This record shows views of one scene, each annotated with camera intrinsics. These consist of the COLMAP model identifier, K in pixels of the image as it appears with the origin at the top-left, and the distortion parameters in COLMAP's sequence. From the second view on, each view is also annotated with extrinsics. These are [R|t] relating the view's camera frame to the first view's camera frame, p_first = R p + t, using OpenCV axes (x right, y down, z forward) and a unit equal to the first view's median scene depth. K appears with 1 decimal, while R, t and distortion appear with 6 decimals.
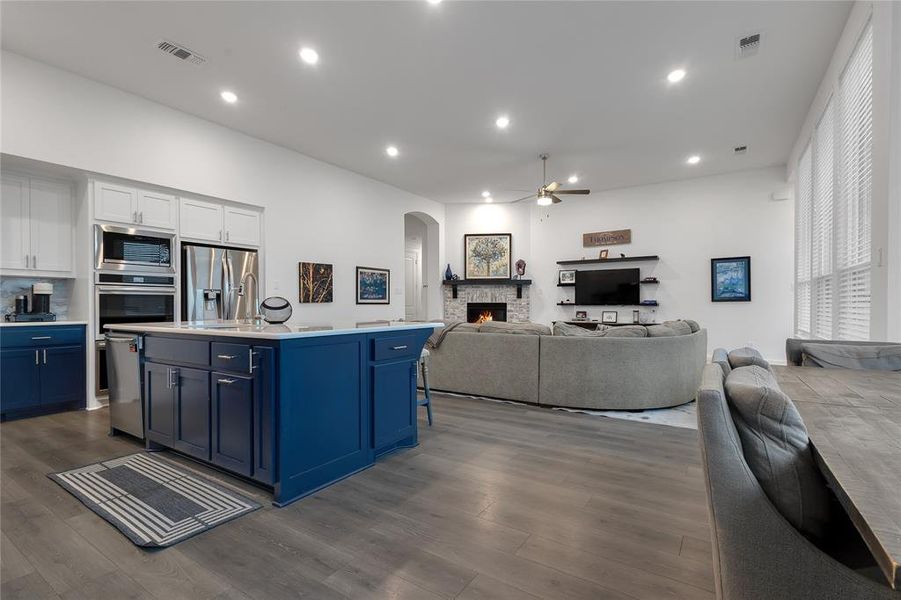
lens RADIAL K [[422.6, 0, 451.1], [0, 422.6, 307.0], [0, 0, 1]] dist [0.007818, -0.000659]
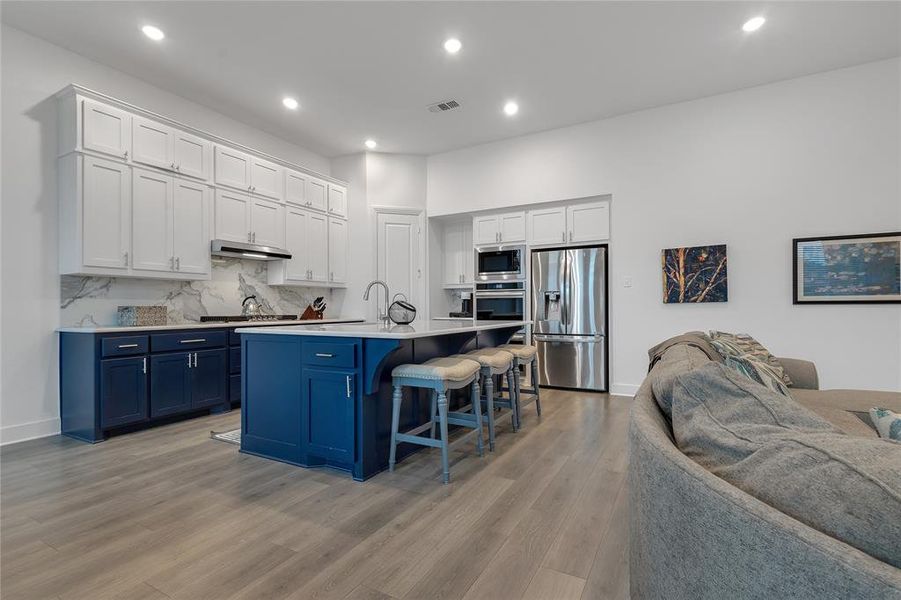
lens RADIAL K [[422.6, 0, 447.6], [0, 422.6, 306.0], [0, 0, 1]] dist [0.007818, -0.000659]
pose [[0.078059, 0.001201, -0.996948, 0.349883], [-0.000227, 0.999999, 0.001186, -0.004865], [0.996949, 0.000133, 0.078060, 0.520182]]
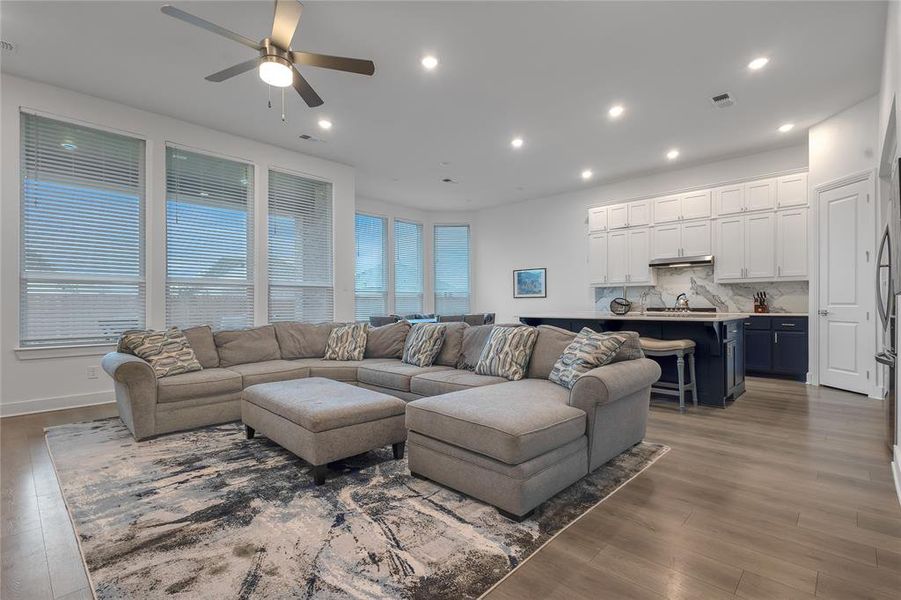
lens RADIAL K [[422.6, 0, 454.3], [0, 422.6, 303.8], [0, 0, 1]] dist [0.007818, -0.000659]
pose [[-0.983147, 0.008684, 0.182611, -0.051638], [0.009555, 0.999947, 0.003894, -0.006703], [-0.182568, 0.005573, -0.983178, 1.354614]]
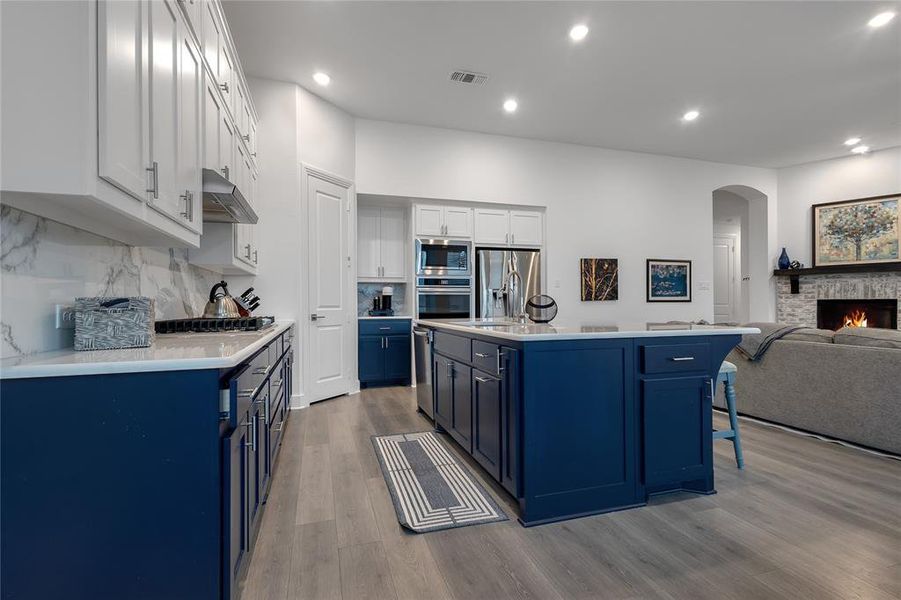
lens RADIAL K [[422.6, 0, 448.8], [0, 422.6, 301.2], [0, 0, 1]] dist [0.007818, -0.000659]
pose [[0.773562, -0.005167, -0.633700, 0.015635], [-0.000800, 0.999958, -0.009129, -0.000030], [0.633720, 0.007569, 0.773525, 0.064176]]
